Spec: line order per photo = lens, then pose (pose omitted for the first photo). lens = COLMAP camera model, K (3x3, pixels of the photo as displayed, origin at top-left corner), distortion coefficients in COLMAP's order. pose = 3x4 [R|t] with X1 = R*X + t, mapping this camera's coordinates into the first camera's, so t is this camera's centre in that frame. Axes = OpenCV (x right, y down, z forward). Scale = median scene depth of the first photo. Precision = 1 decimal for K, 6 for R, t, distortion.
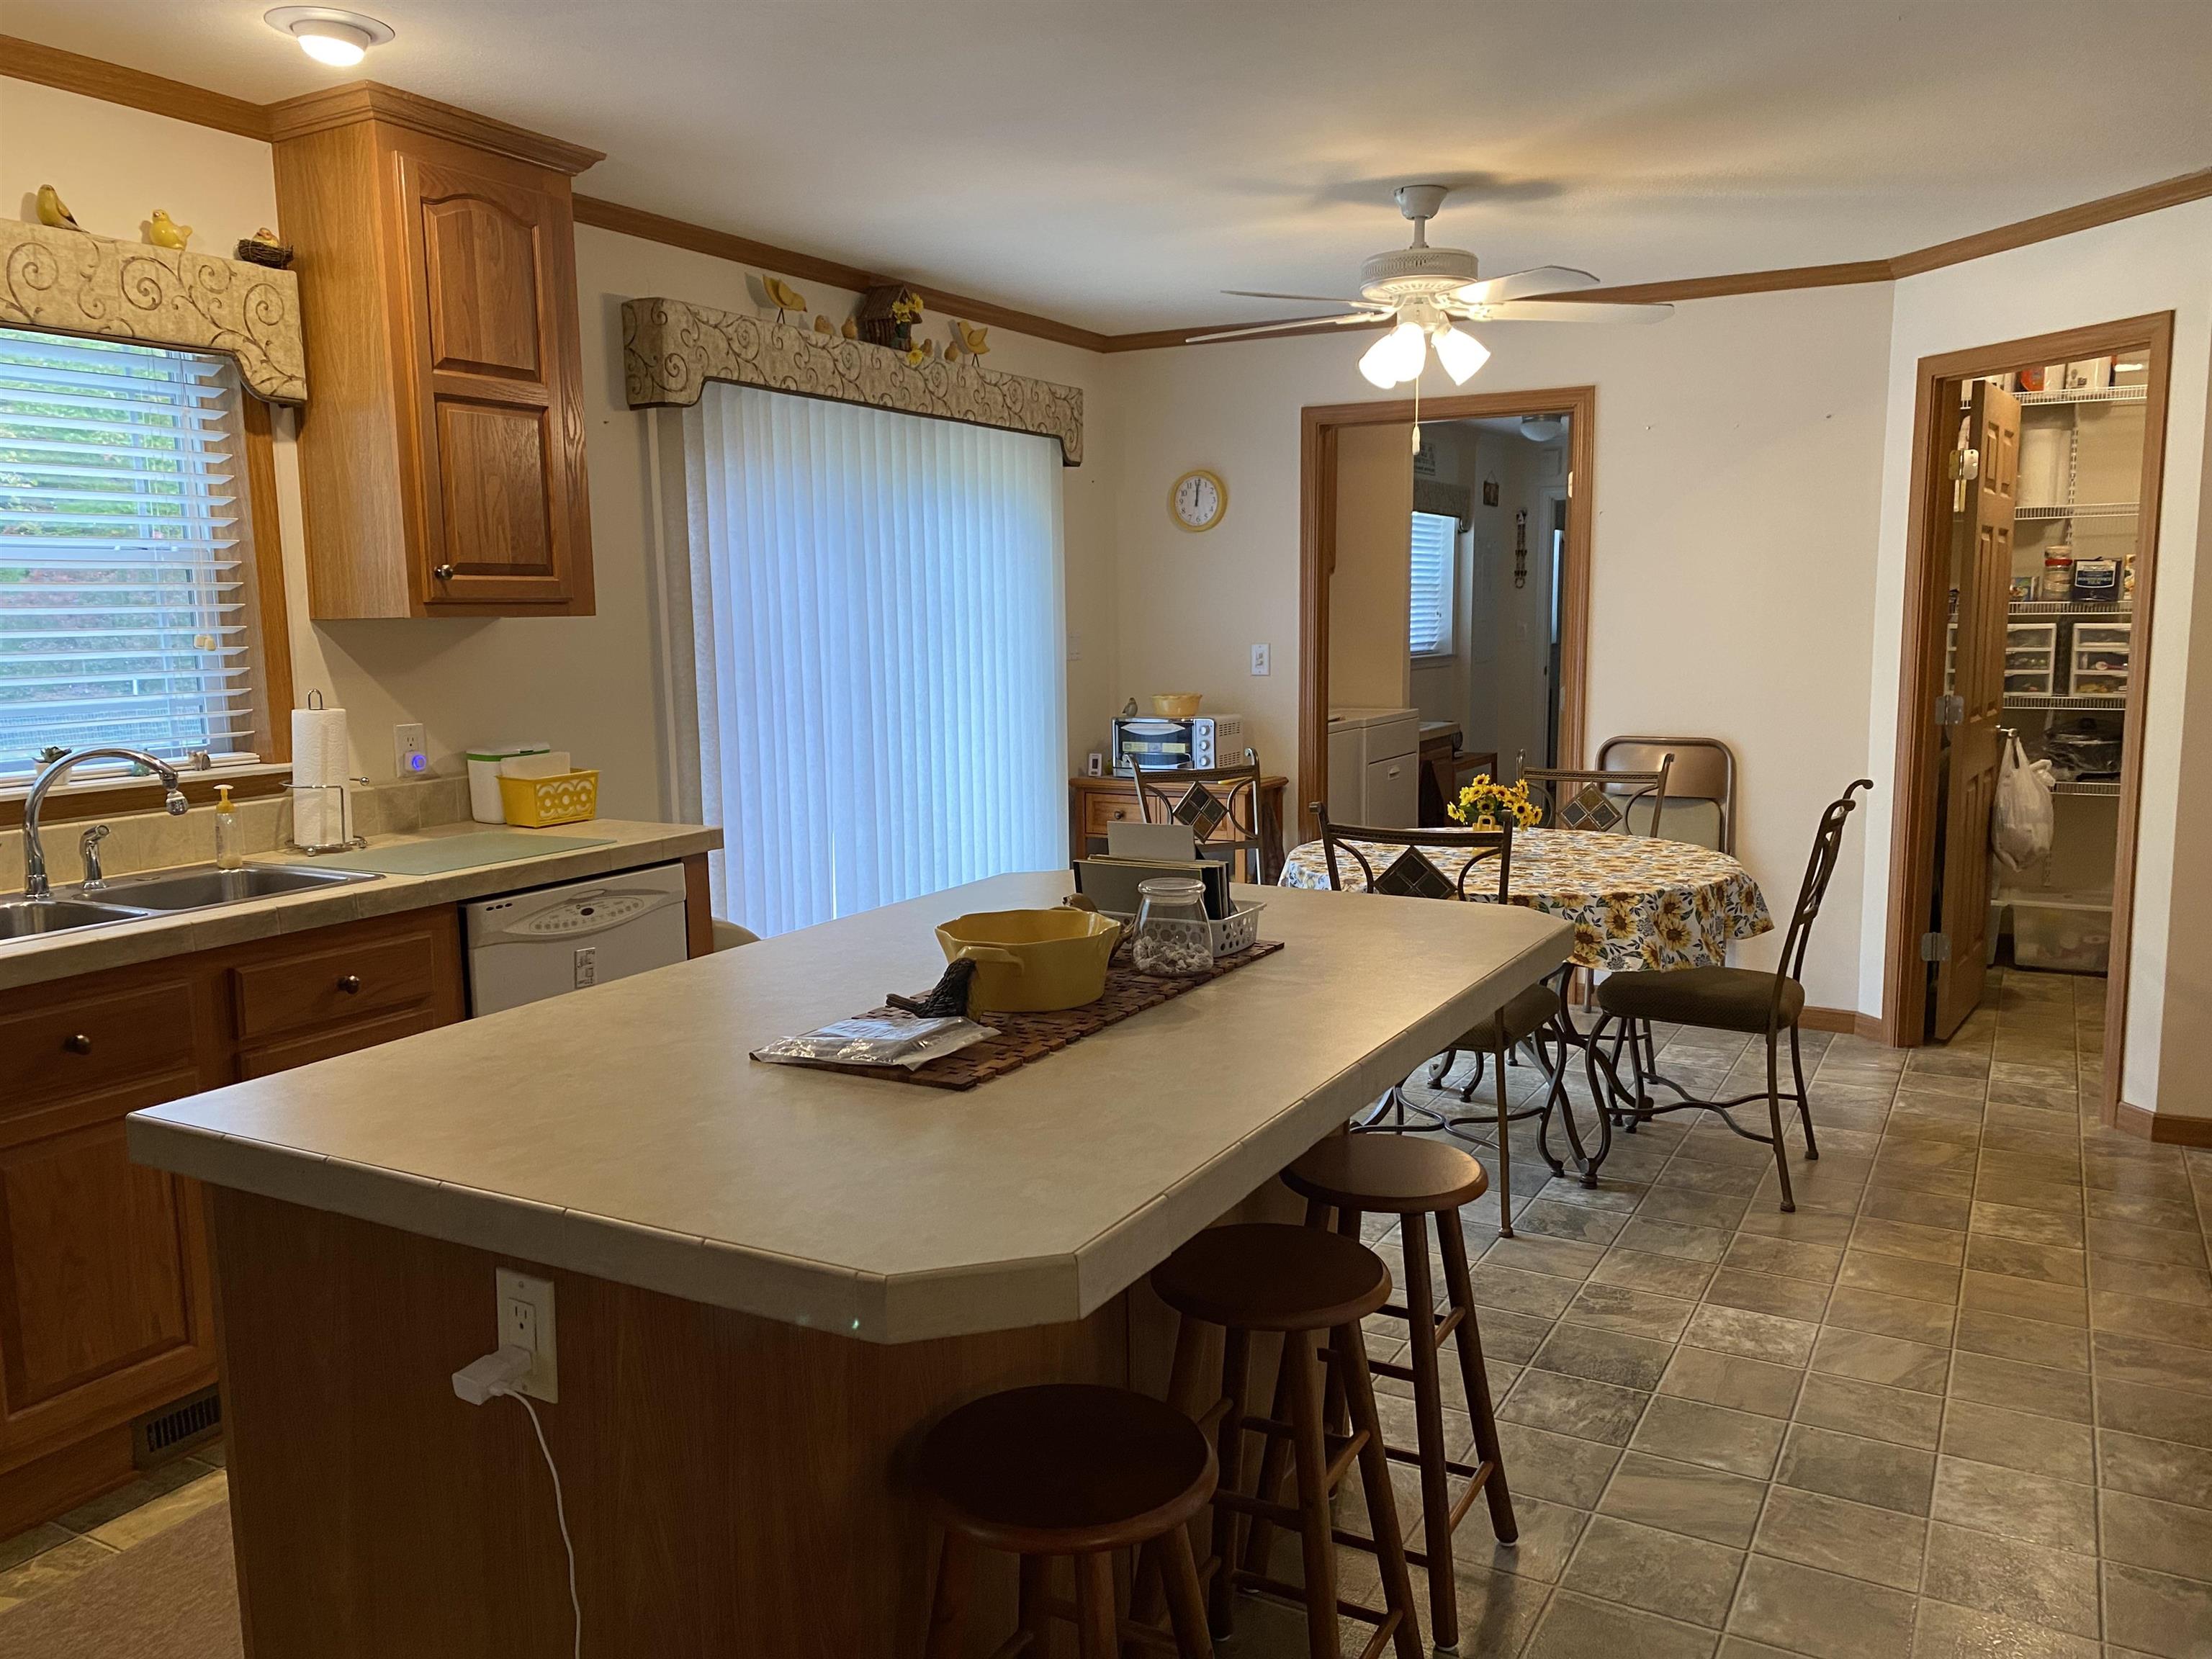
lens RADIAL K [[1695.1, 0, 1116.7], [0, 1695.1, 830.6], [0, 0, 1]] dist [0.022739, -0.008990]
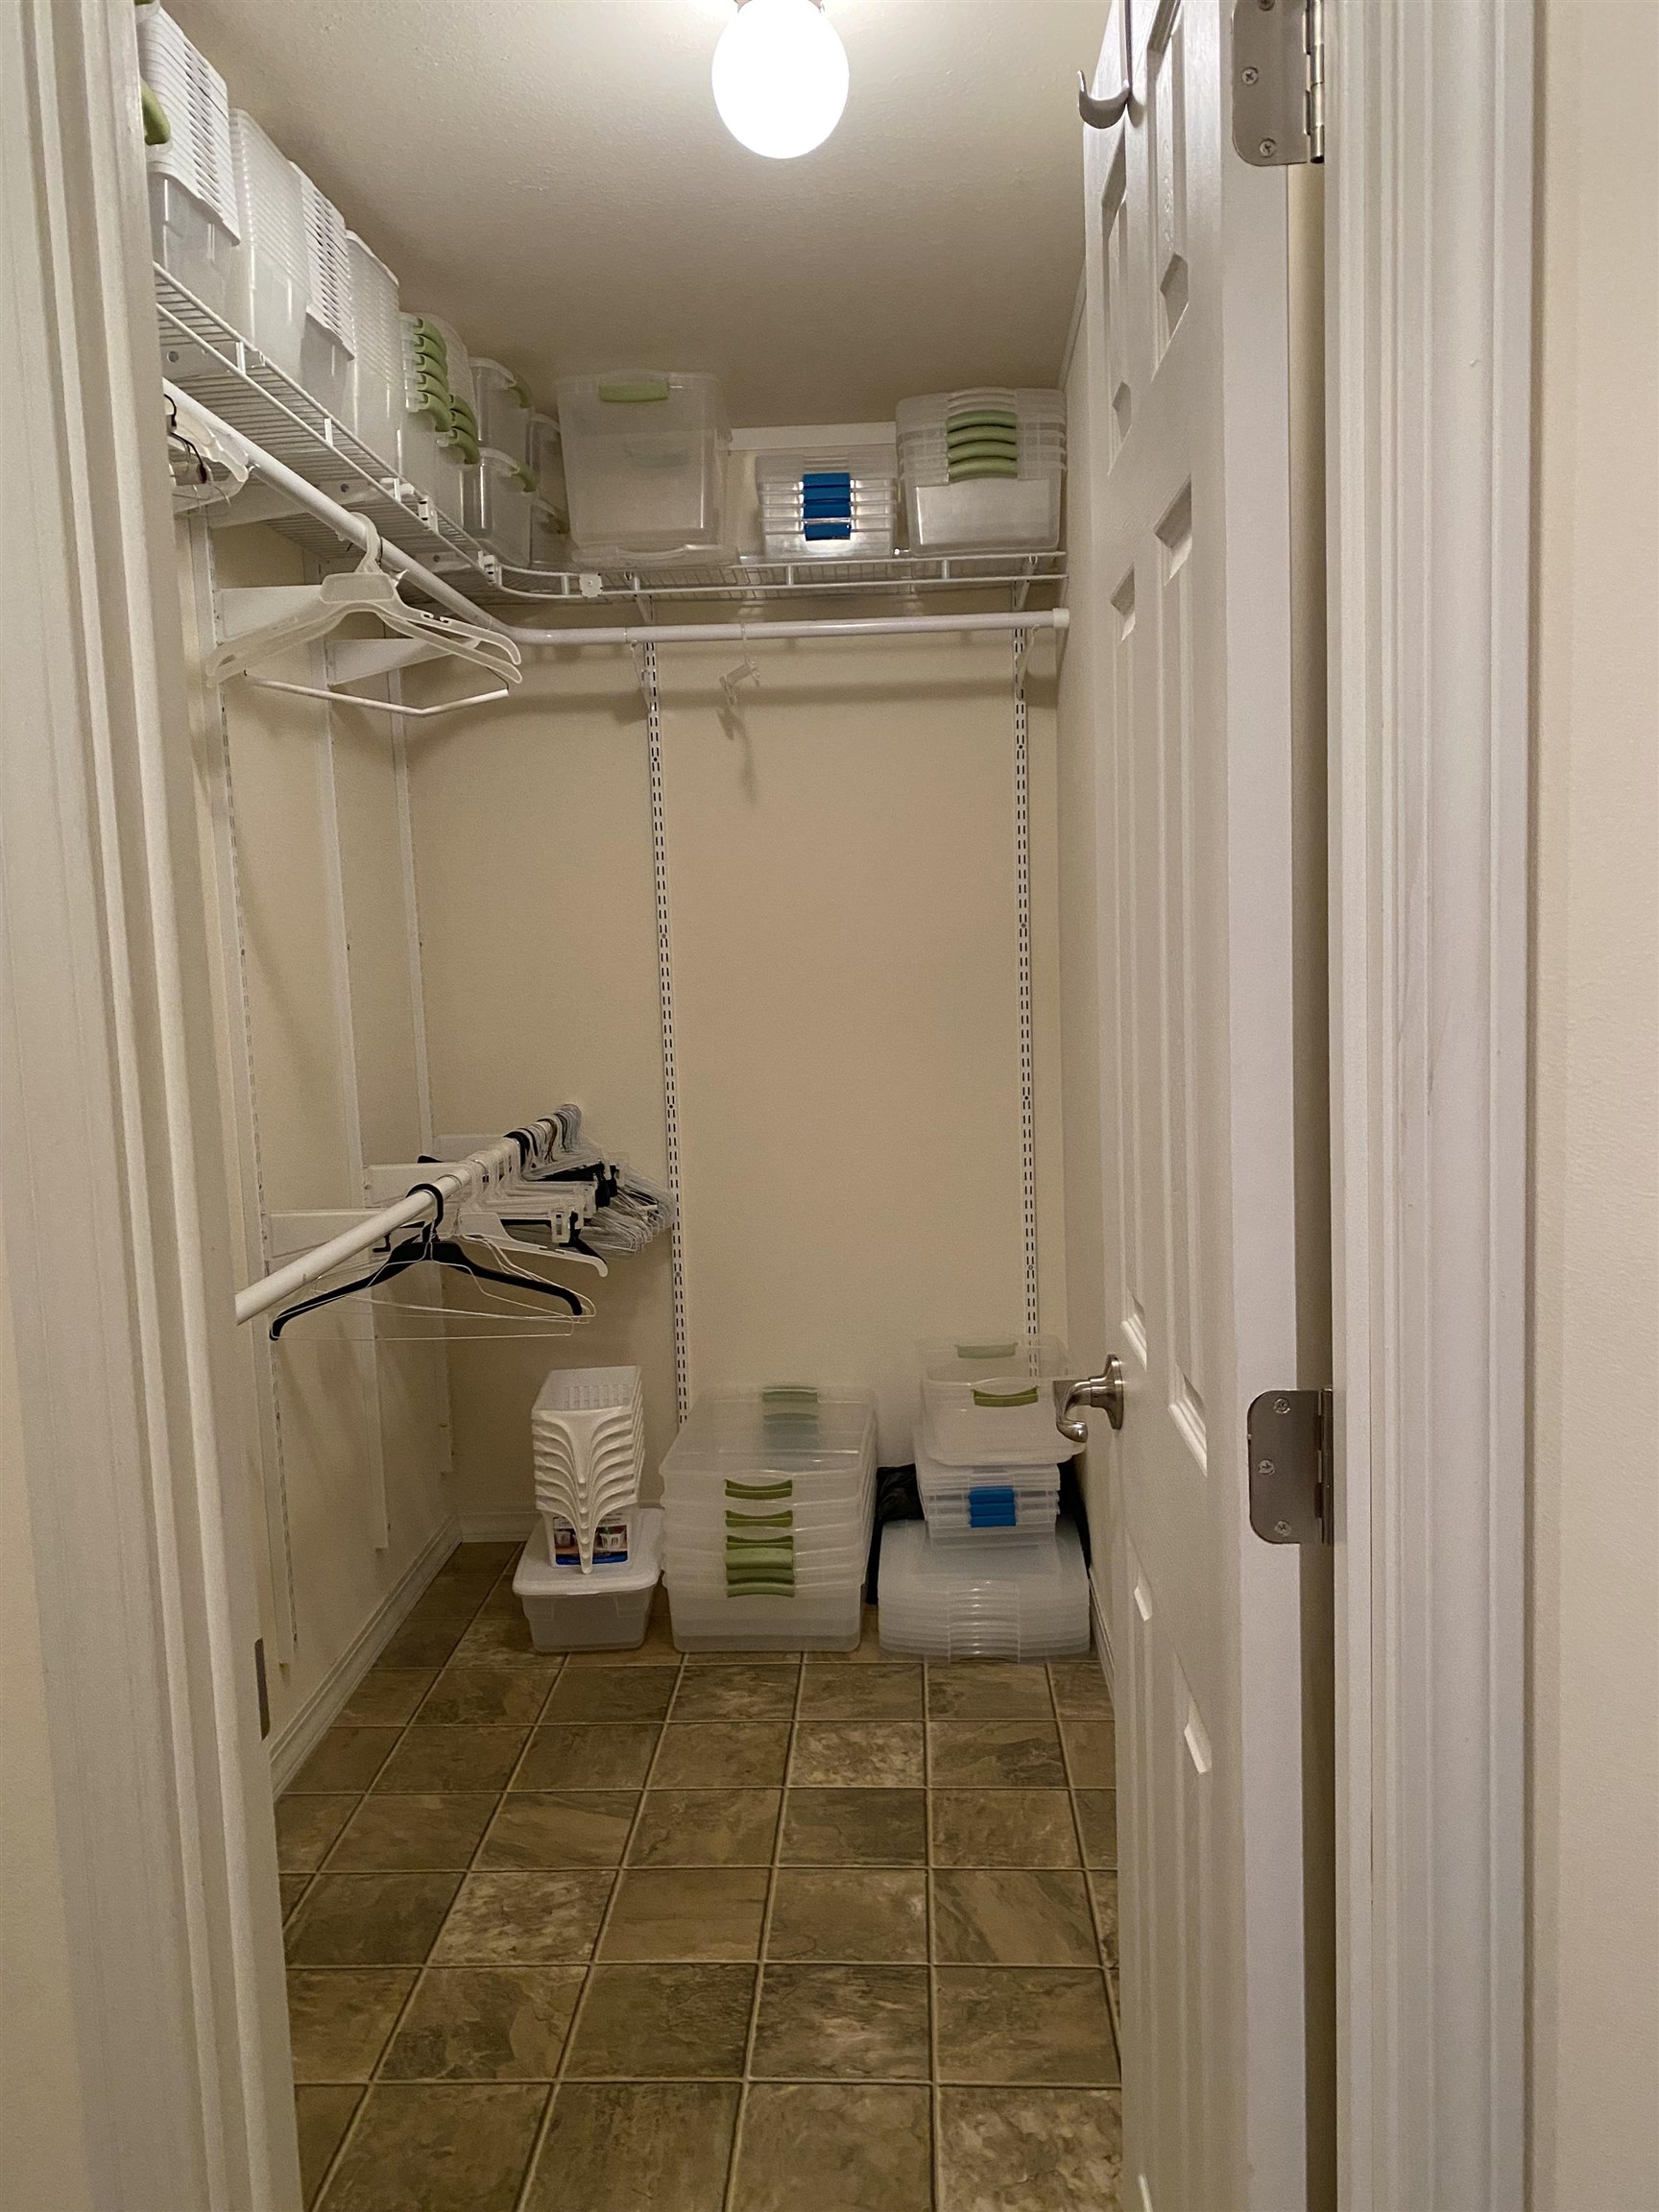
lens RADIAL K [[1695.1, 0, 827.5], [0, 1695.1, 1104.4], [0, 0, 1]] dist [0.022739, -0.008990]
pose [[-0.436488, -0.073217, 0.896726, -0.315063], [0.159126, 0.974688, 0.157039, -0.137538], [-0.885526, 0.211238, -0.413789, 1.132558]]
